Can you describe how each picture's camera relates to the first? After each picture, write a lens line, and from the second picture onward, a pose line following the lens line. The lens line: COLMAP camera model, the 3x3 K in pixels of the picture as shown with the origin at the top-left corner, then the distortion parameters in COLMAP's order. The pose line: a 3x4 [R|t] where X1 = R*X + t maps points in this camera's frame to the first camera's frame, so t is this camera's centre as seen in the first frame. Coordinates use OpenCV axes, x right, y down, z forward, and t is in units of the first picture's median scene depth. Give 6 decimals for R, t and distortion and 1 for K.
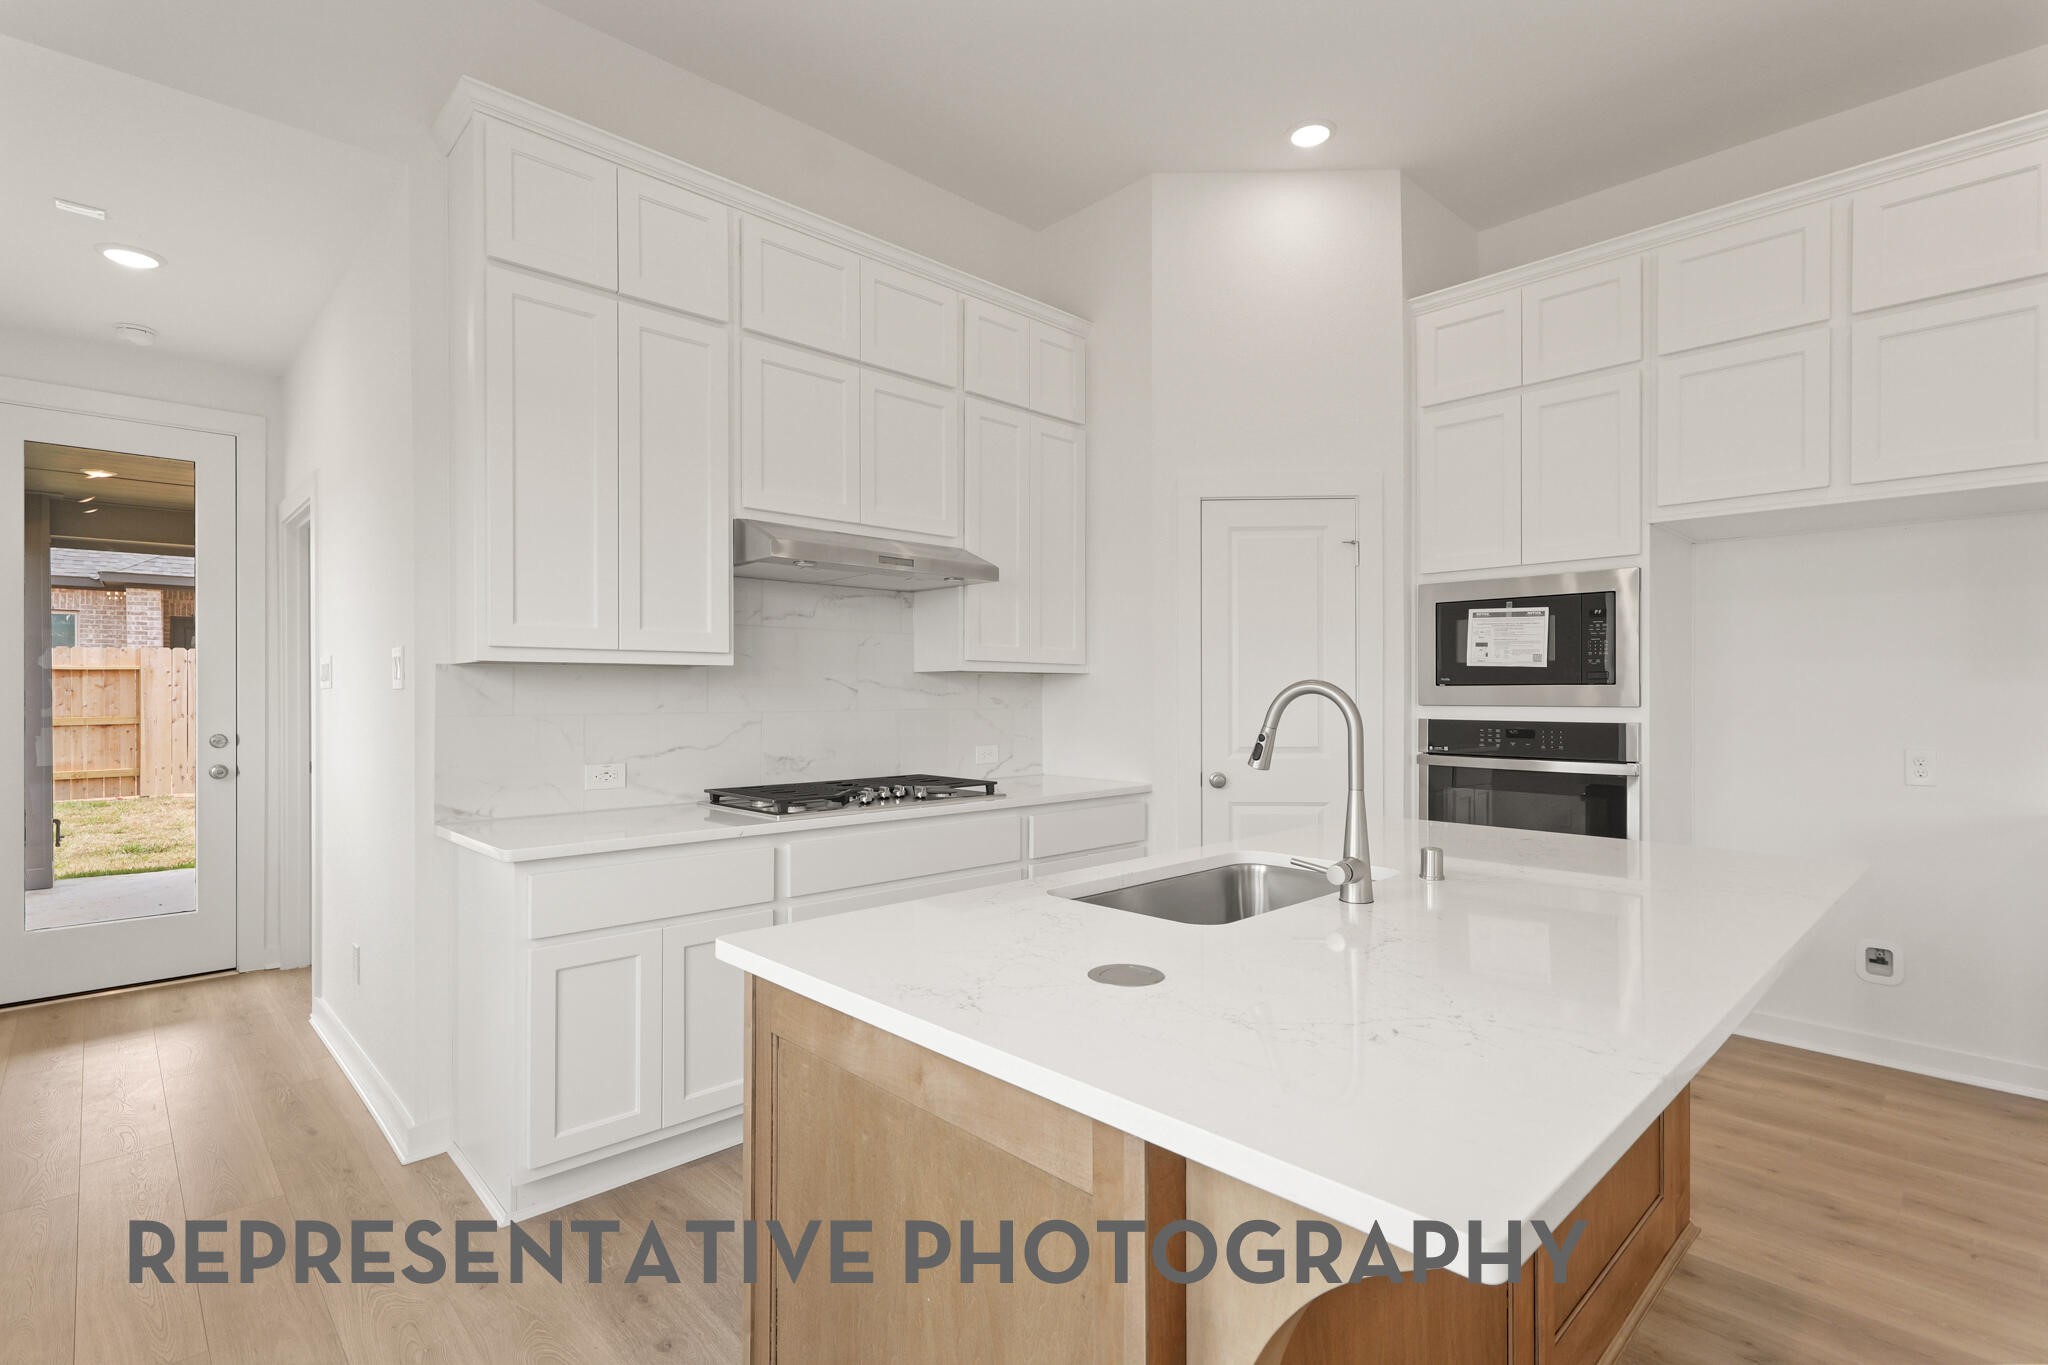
lens RADIAL K [[962.9, 0, 1022.8], [0, 962.9, 695.7], [0, 0, 1]] dist [0.008396, -0.001221]
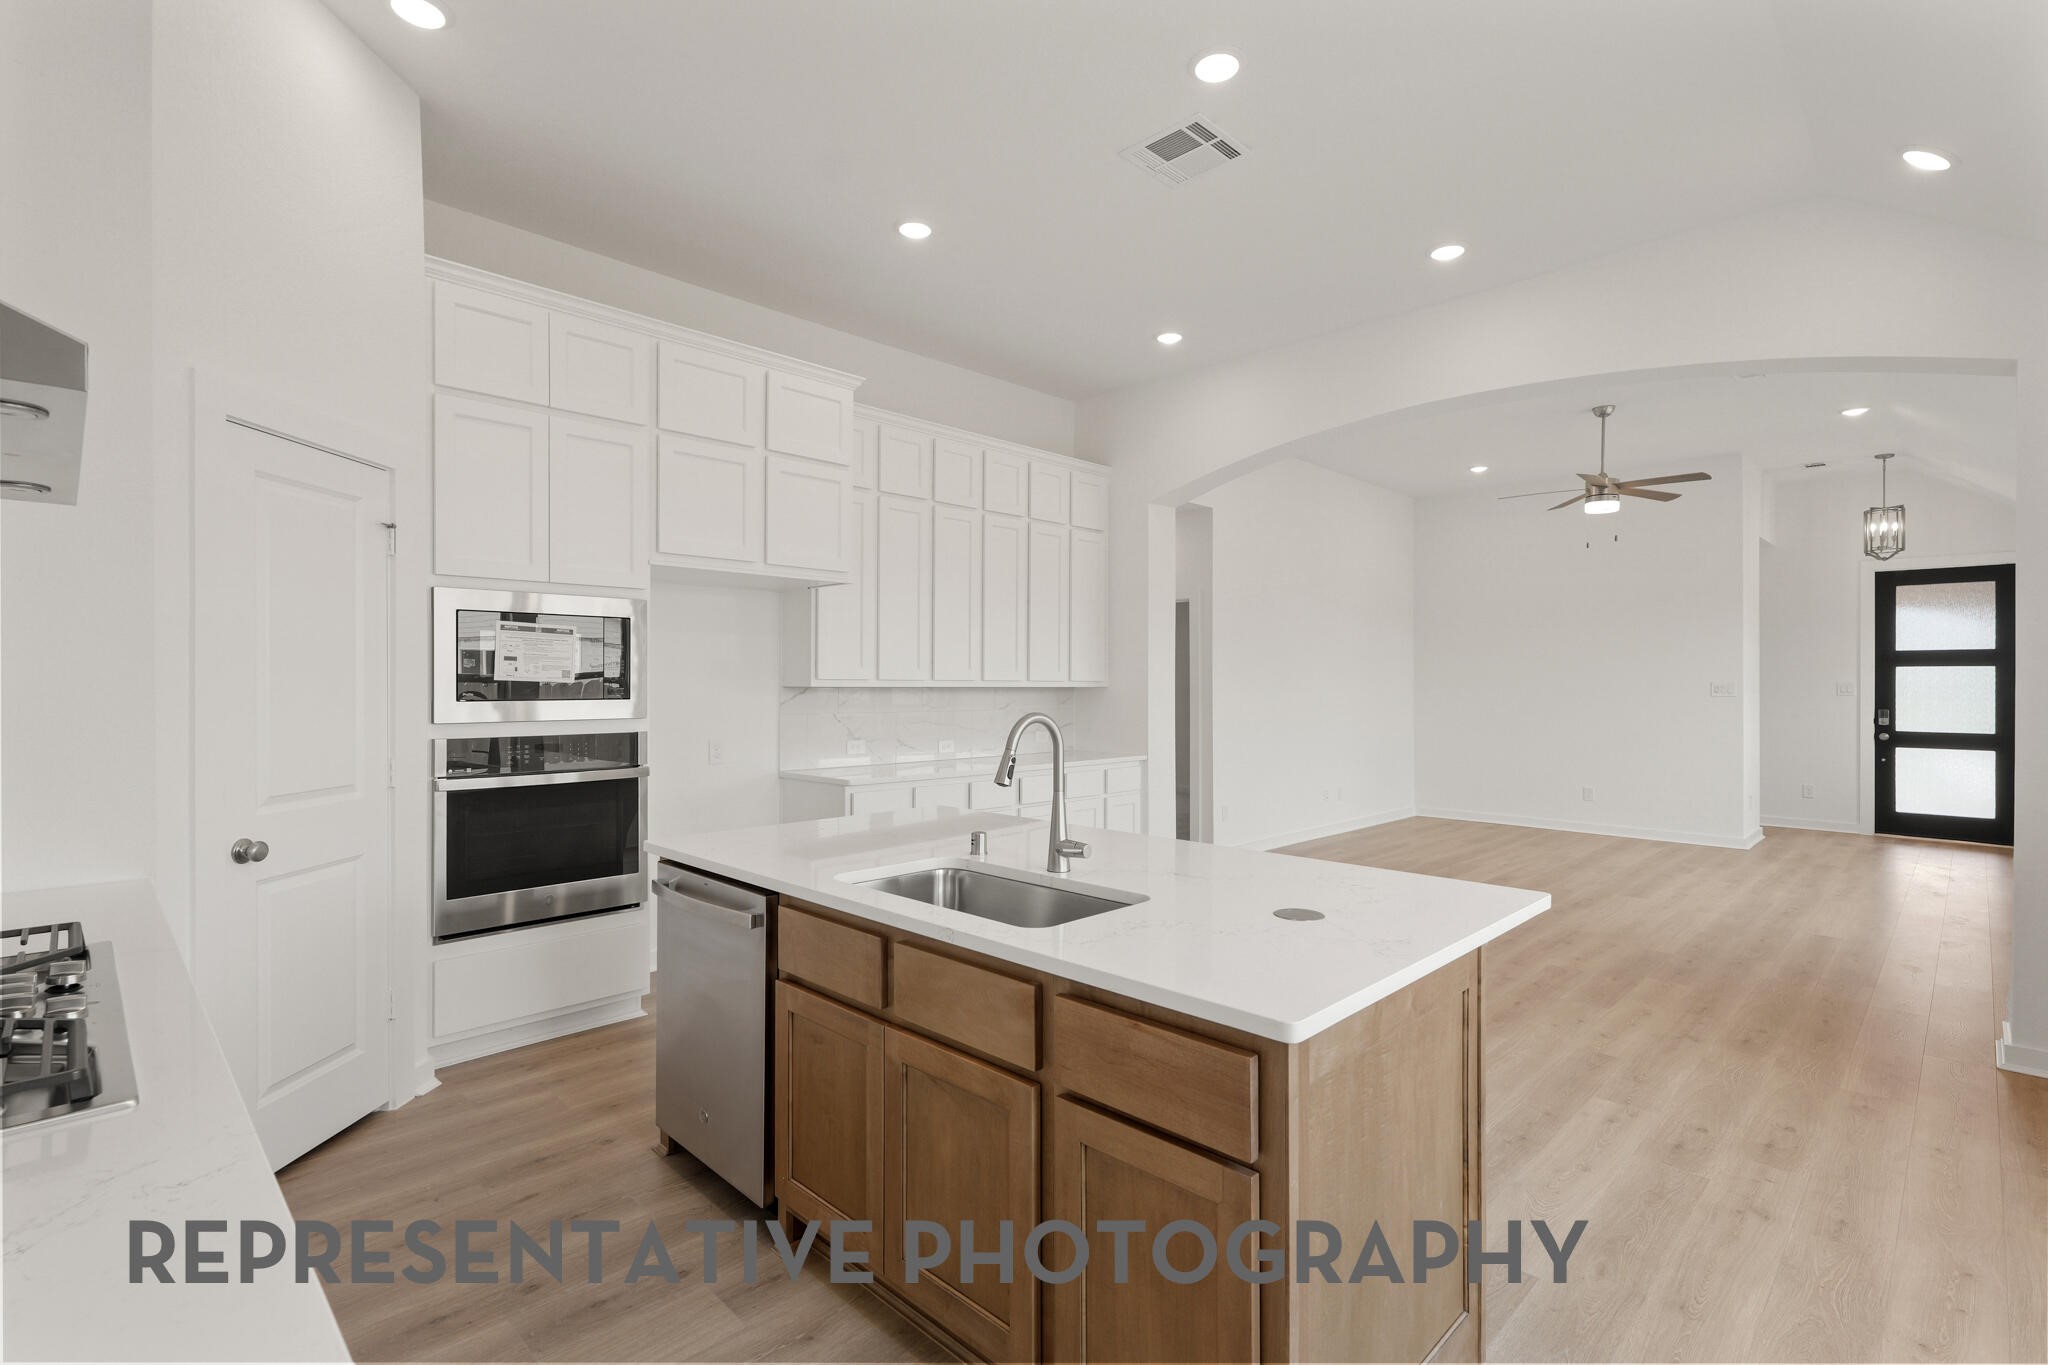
lens RADIAL K [[962.9, 0, 1017.7], [0, 962.9, 677.8], [0, 0, 1]] dist [0.008396, -0.001221]
pose [[-0.025262, 0.004274, 0.999672, -0.513047], [-0.000092, 0.999991, -0.004277, -0.030481], [-0.999681, -0.000200, -0.025262, 0.531833]]
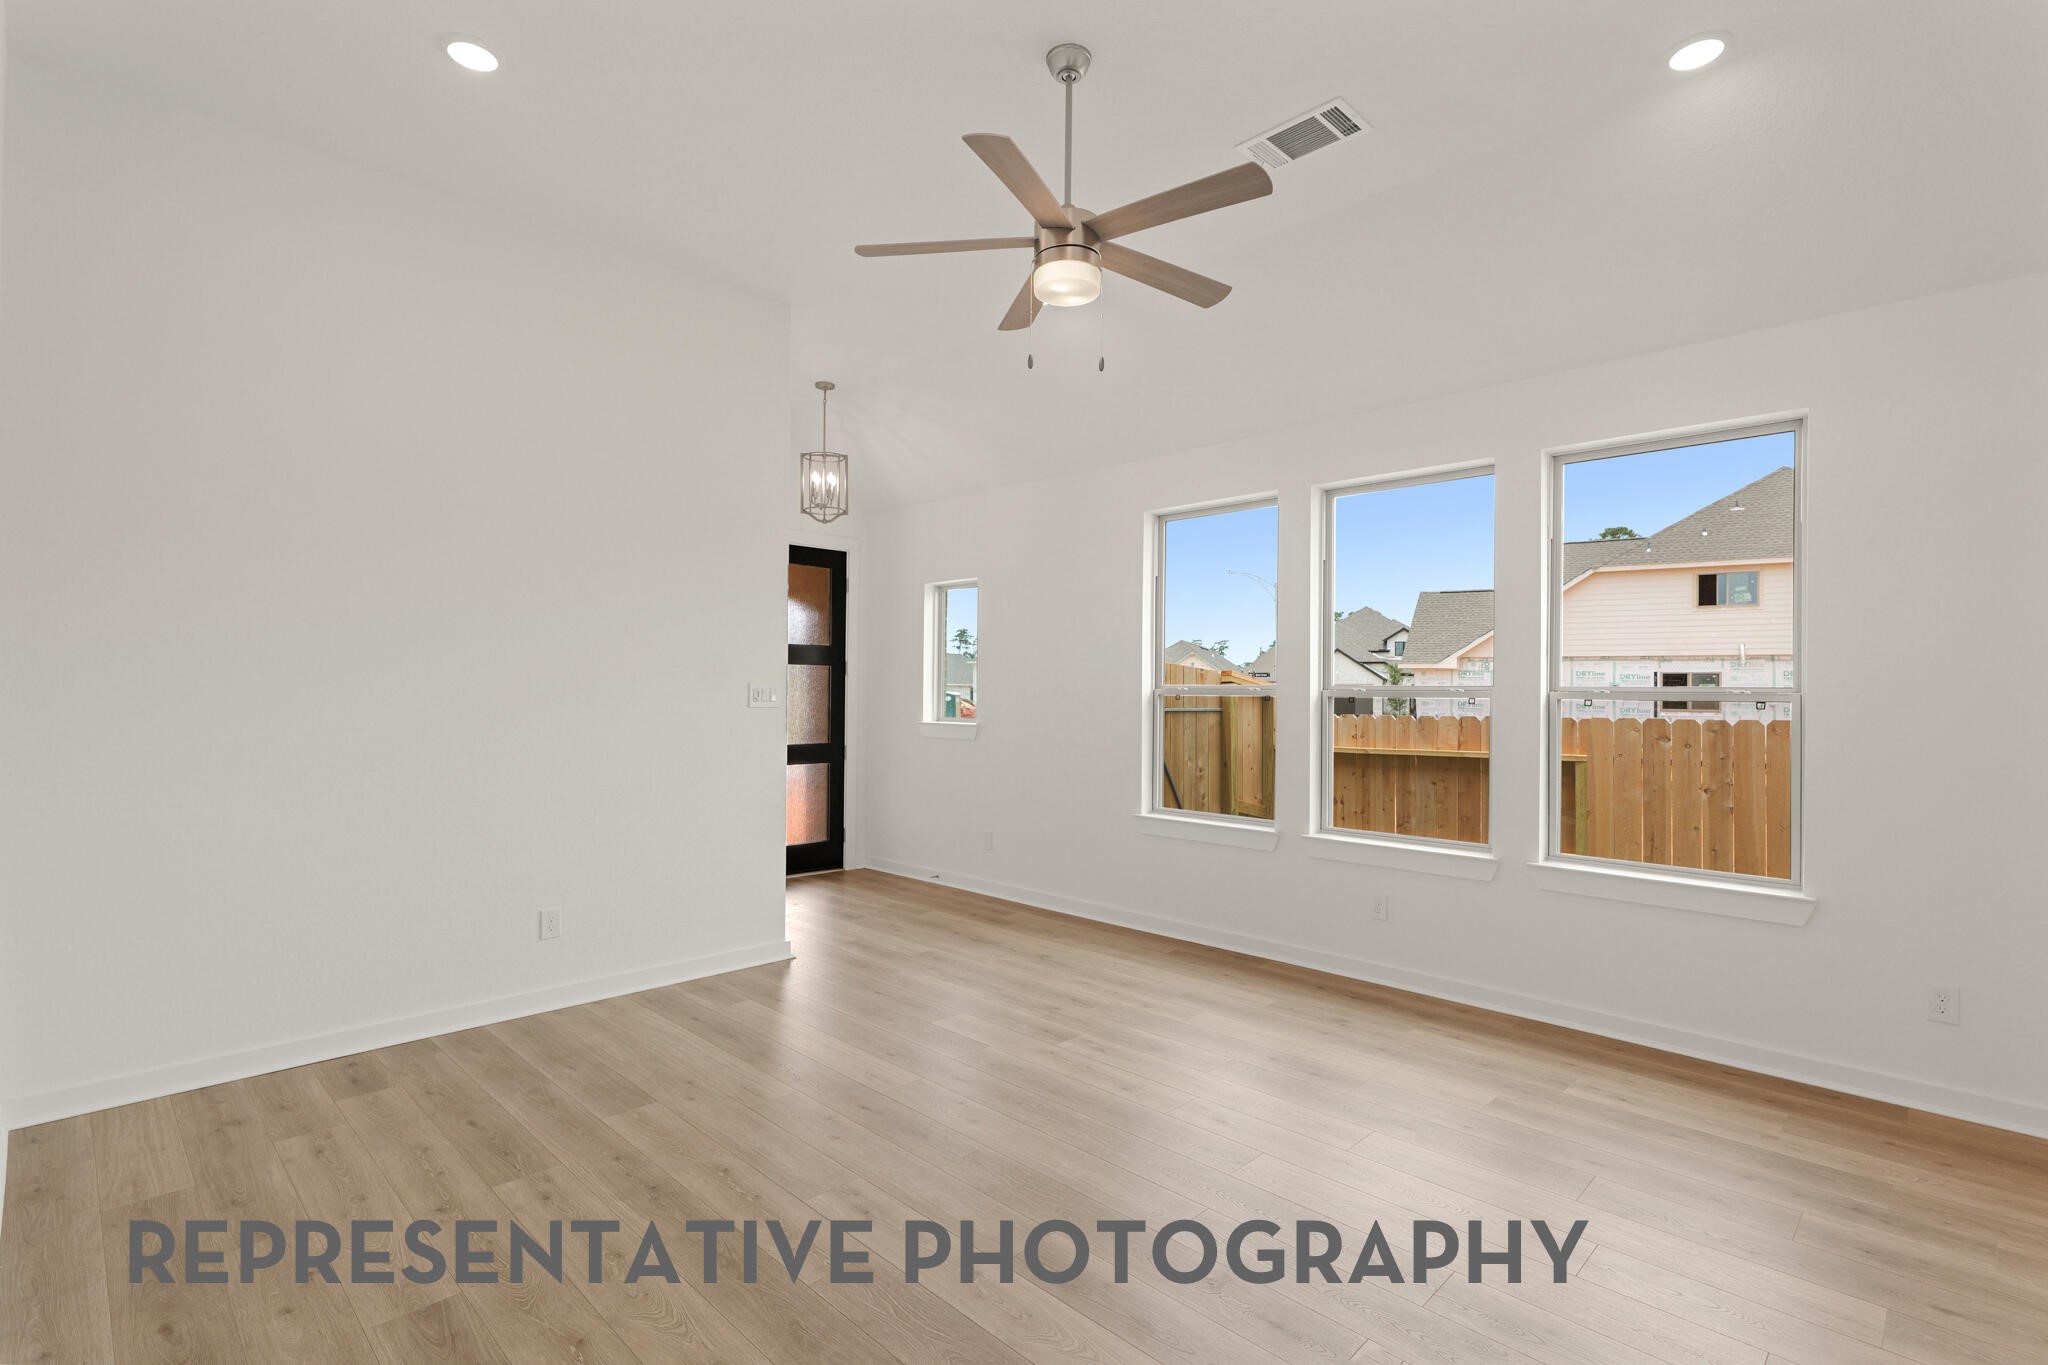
lens RADIAL K [[962.9, 0, 1031.1], [0, 962.9, 687.8], [0, 0, 1]] dist [0.008396, -0.001221]
pose [[-0.999628, -0.008864, -0.025795, 1.419677], [-0.008946, 0.999955, 0.003083, -0.032418], [0.025767, 0.003312, -0.999662, 0.155247]]
